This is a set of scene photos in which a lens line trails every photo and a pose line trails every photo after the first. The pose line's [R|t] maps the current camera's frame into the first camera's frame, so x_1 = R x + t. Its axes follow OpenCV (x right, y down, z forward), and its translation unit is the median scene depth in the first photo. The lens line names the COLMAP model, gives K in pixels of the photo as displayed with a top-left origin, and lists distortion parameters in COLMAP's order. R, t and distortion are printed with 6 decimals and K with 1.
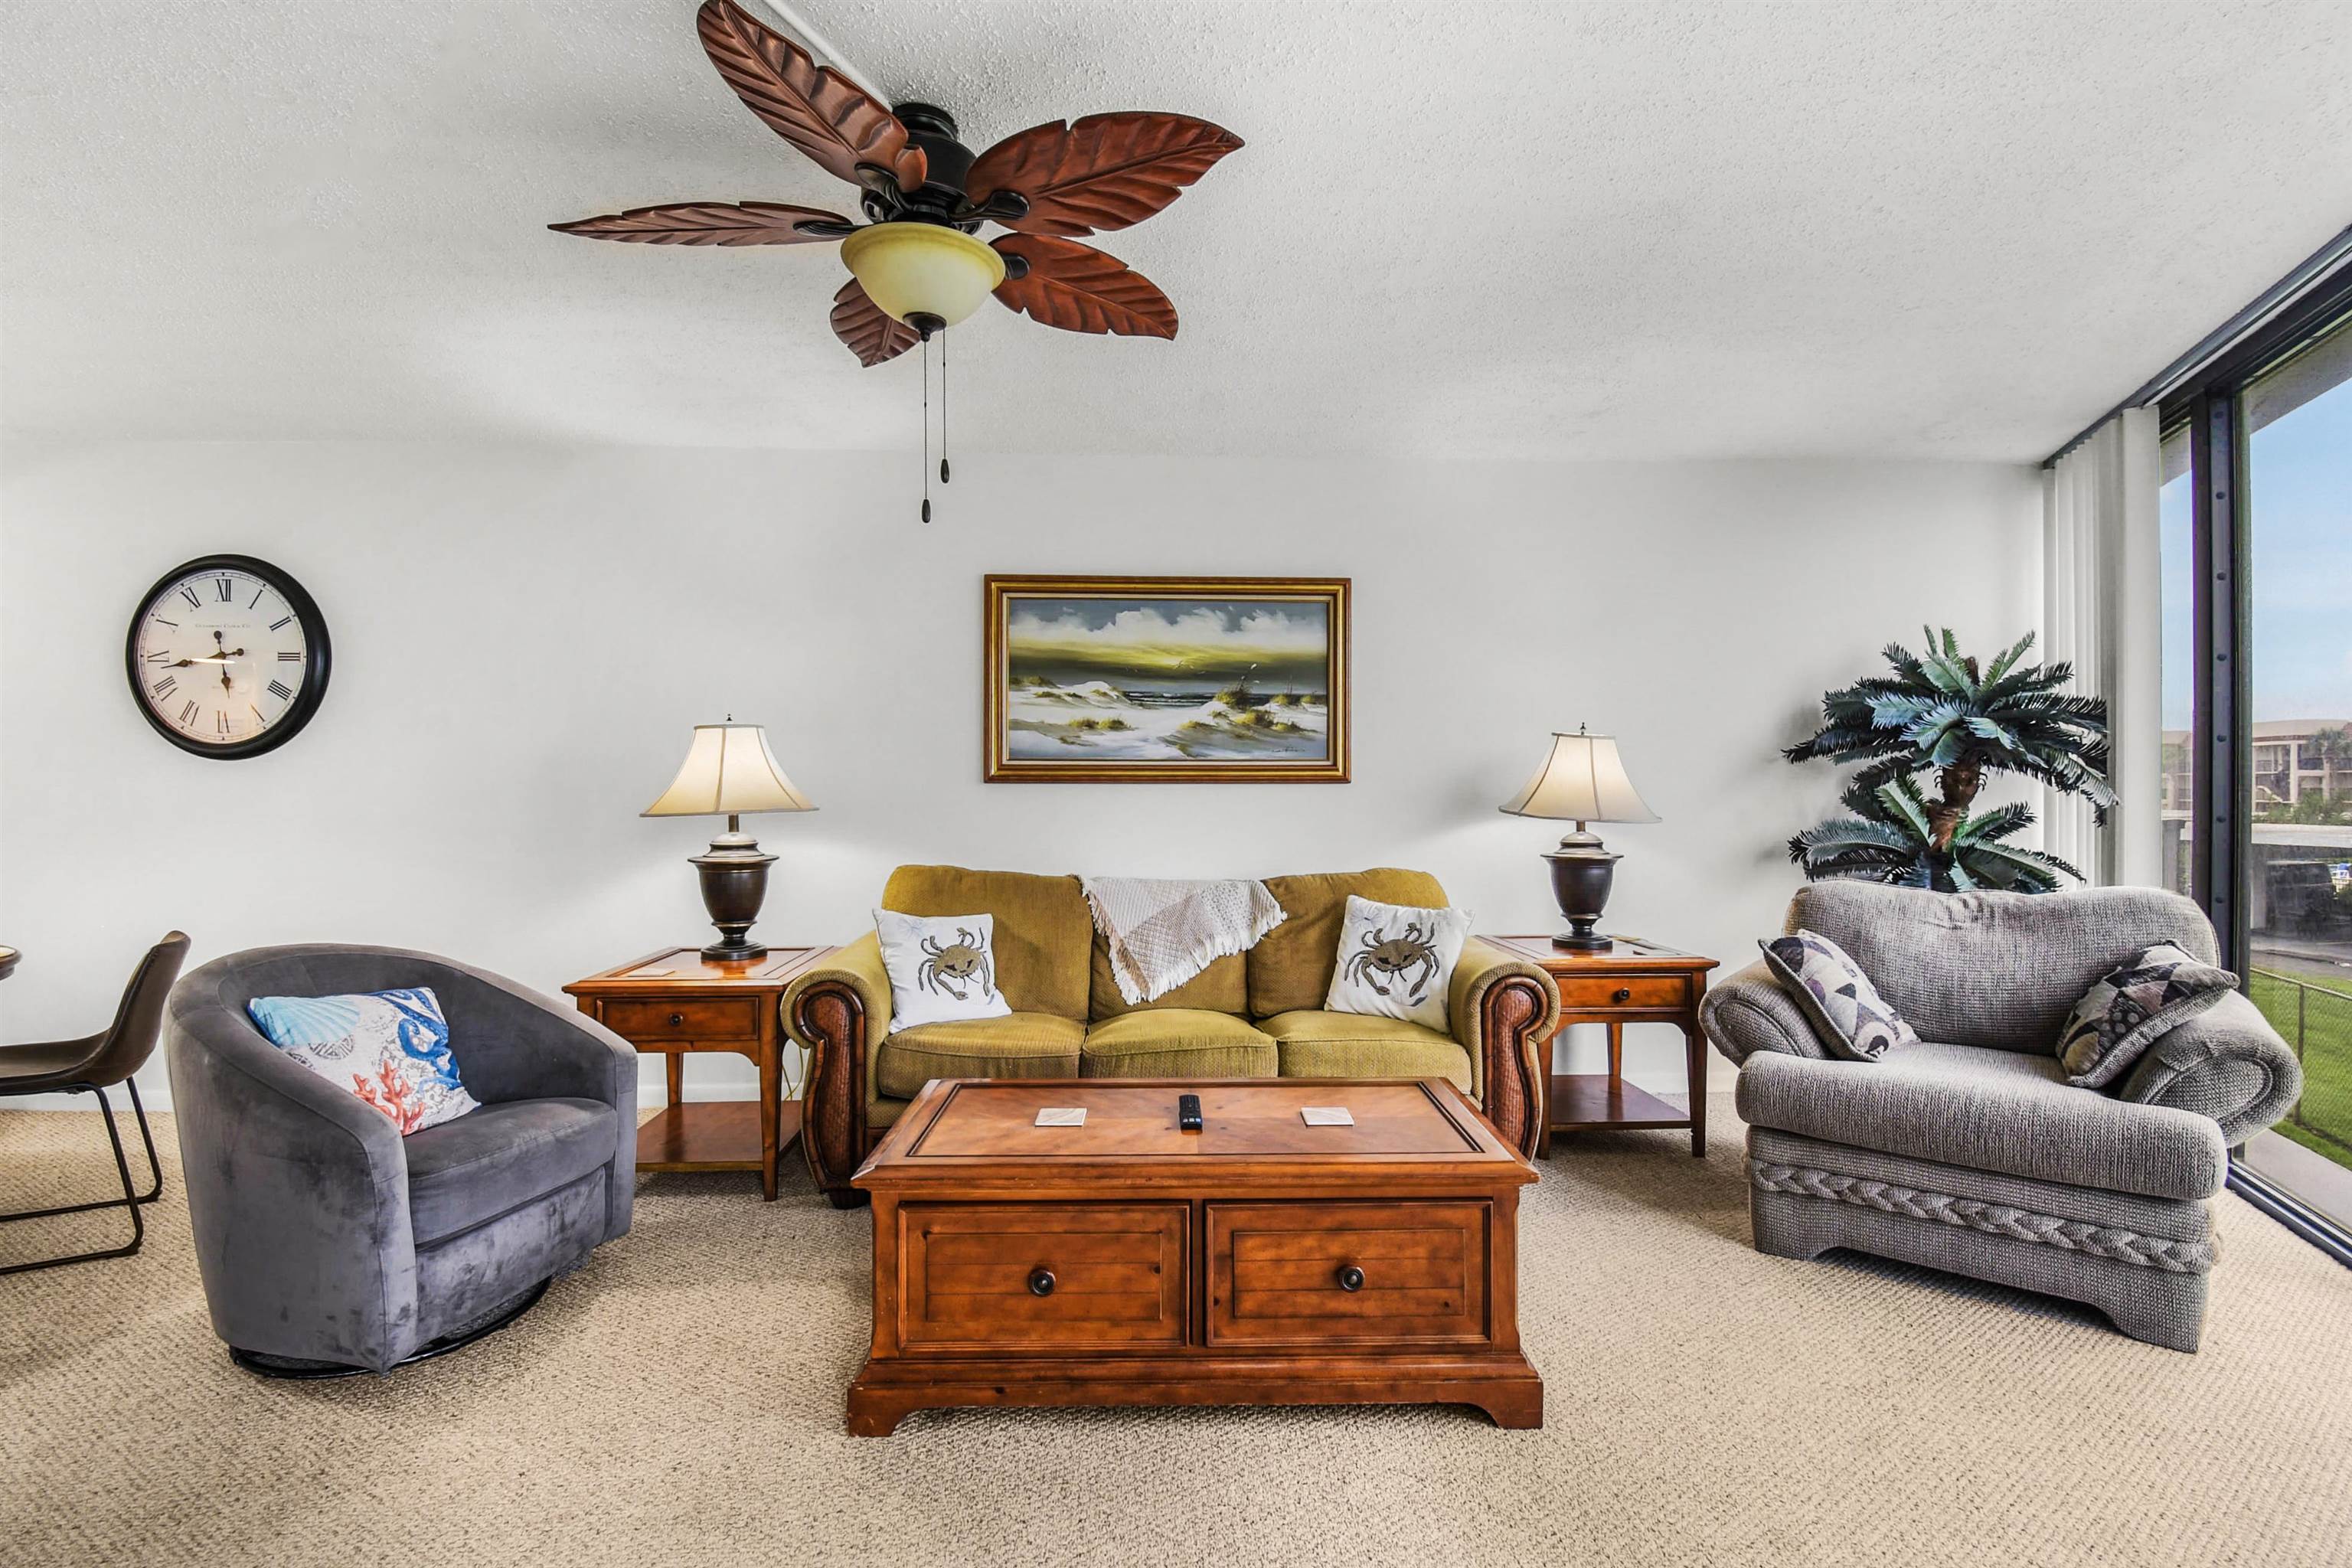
lens RADIAL K [[1075.3, 0, 1175.6], [0, 1075.3, 794.0], [0, 0, 1]] dist [-0.009441, -0.002463]
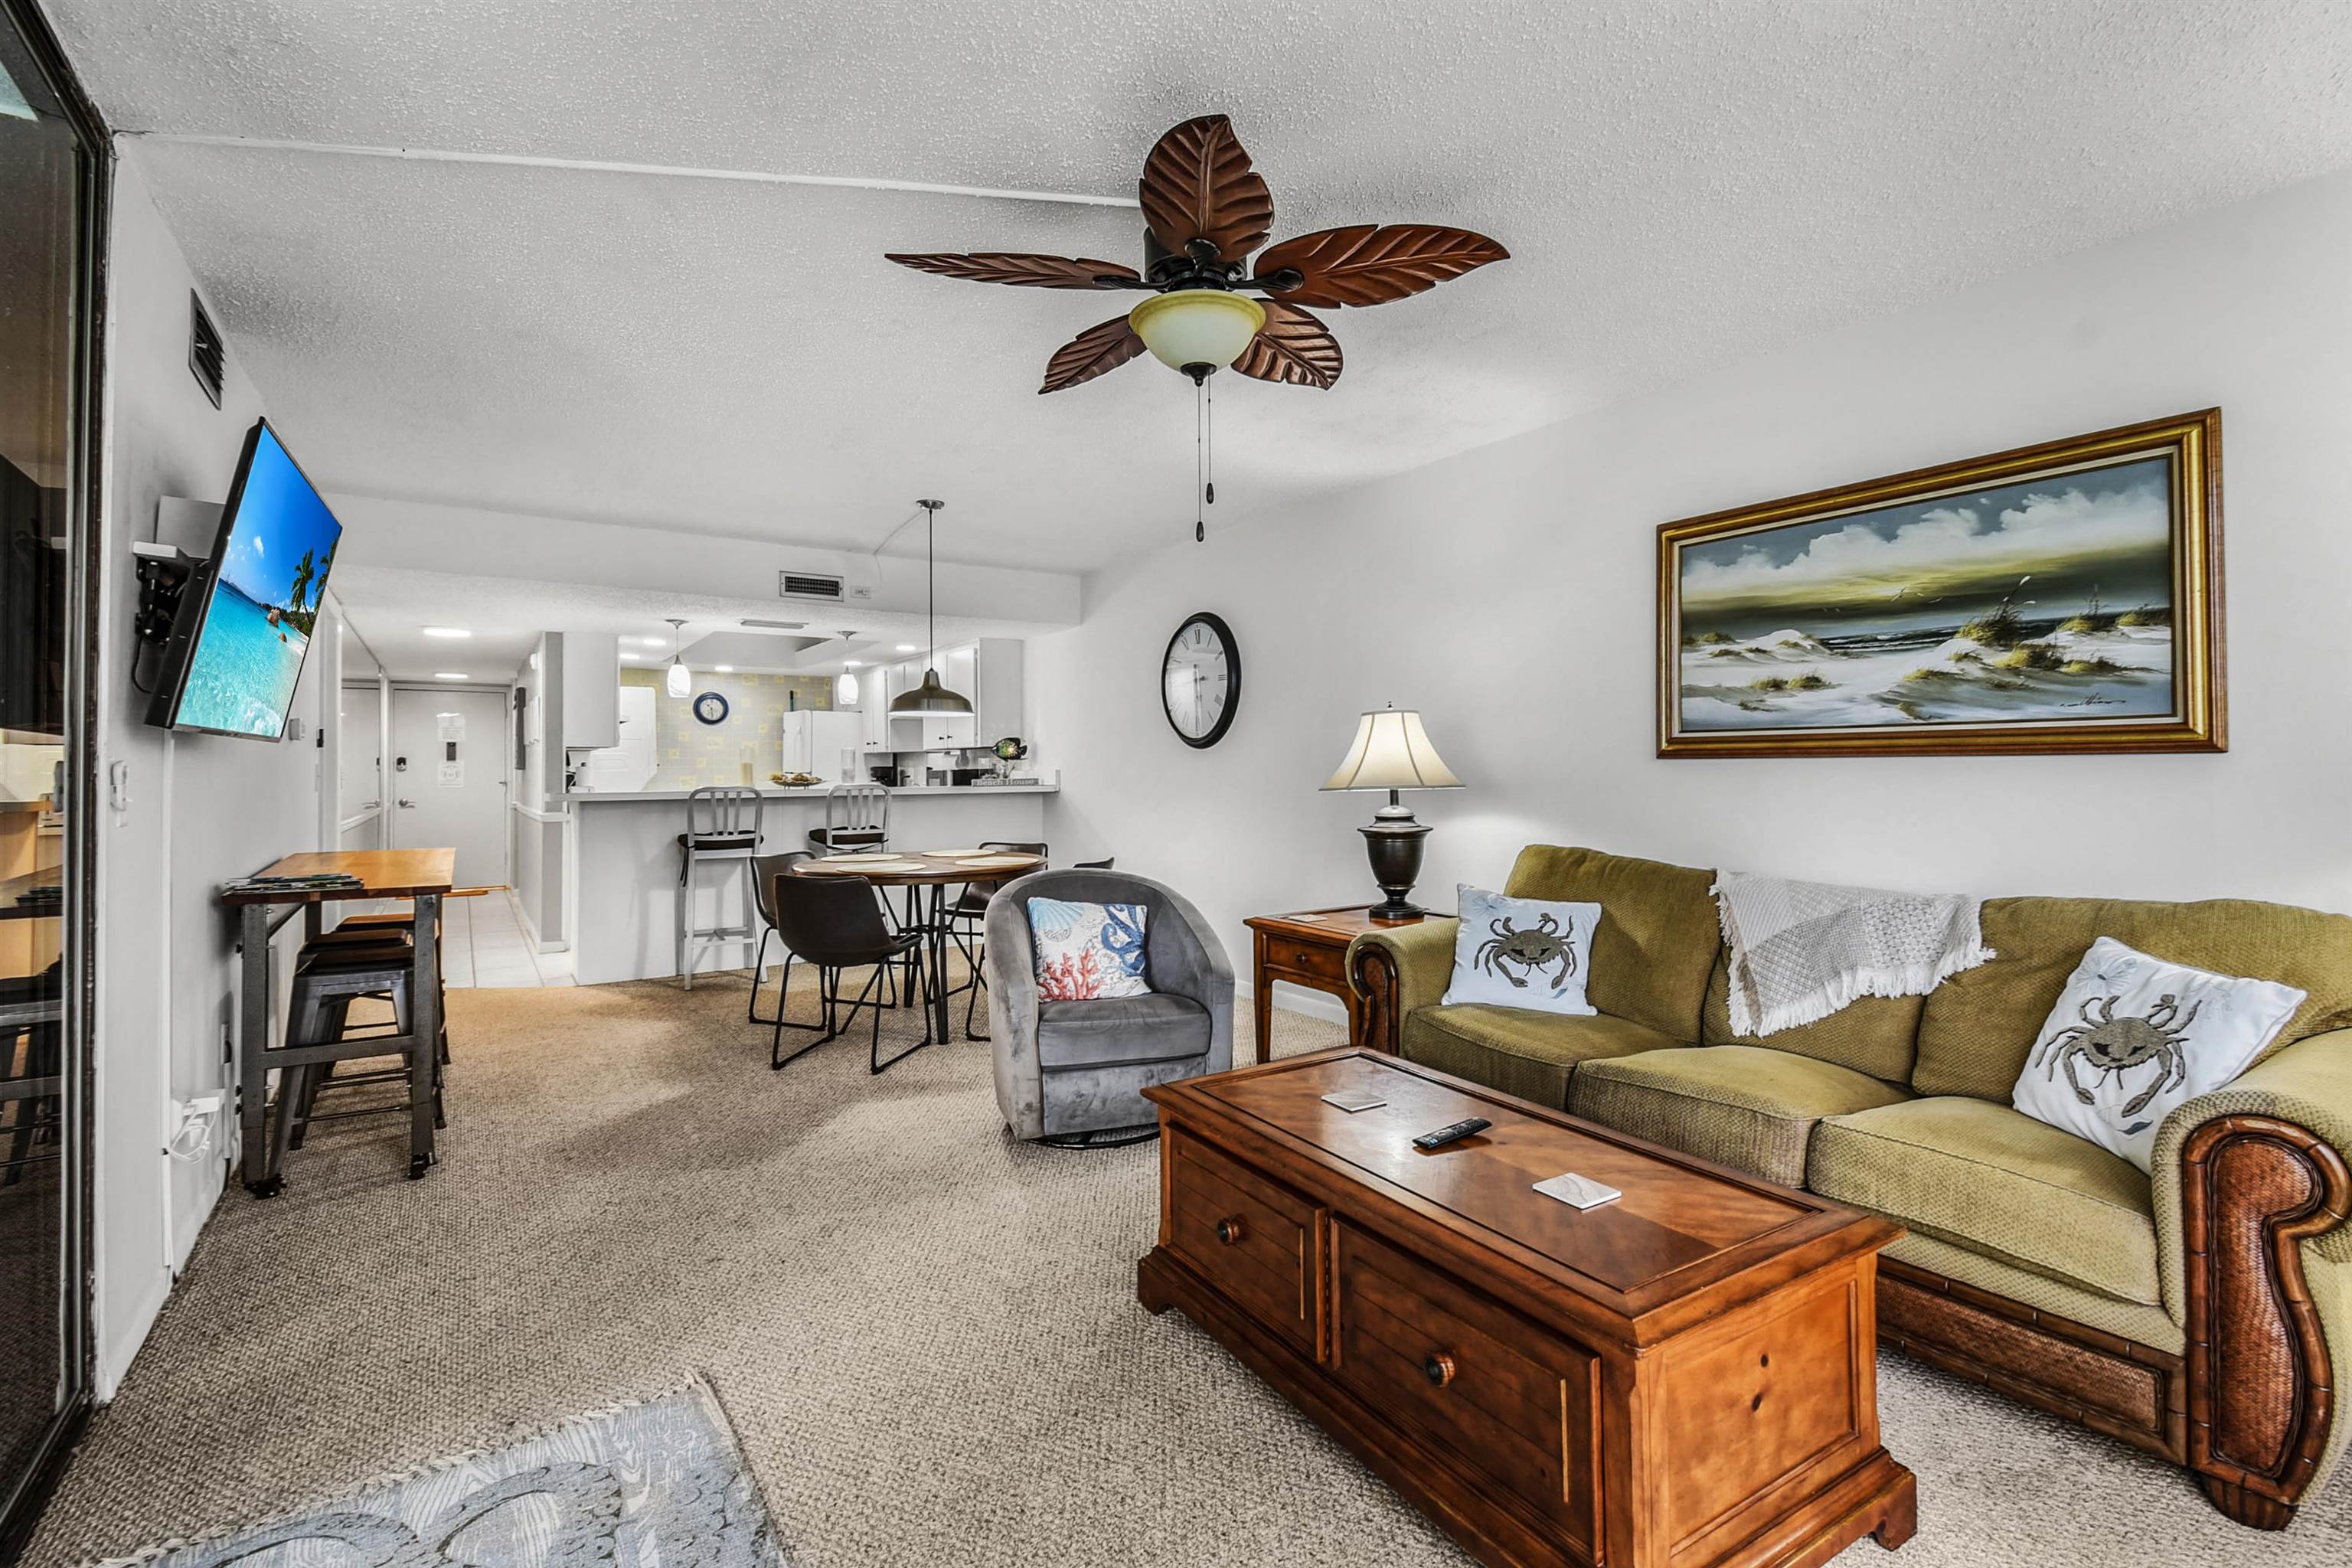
lens RADIAL K [[1075.3, 0, 1167.9], [0, 1075.3, 746.3], [0, 0, 1]] dist [-0.009441, -0.002463]
pose [[0.484222, -0.019731, -0.874722, 0.435018], [0.003951, 0.999785, -0.020365, -0.004201], [0.874936, 0.006405, 0.484196, 0.233612]]
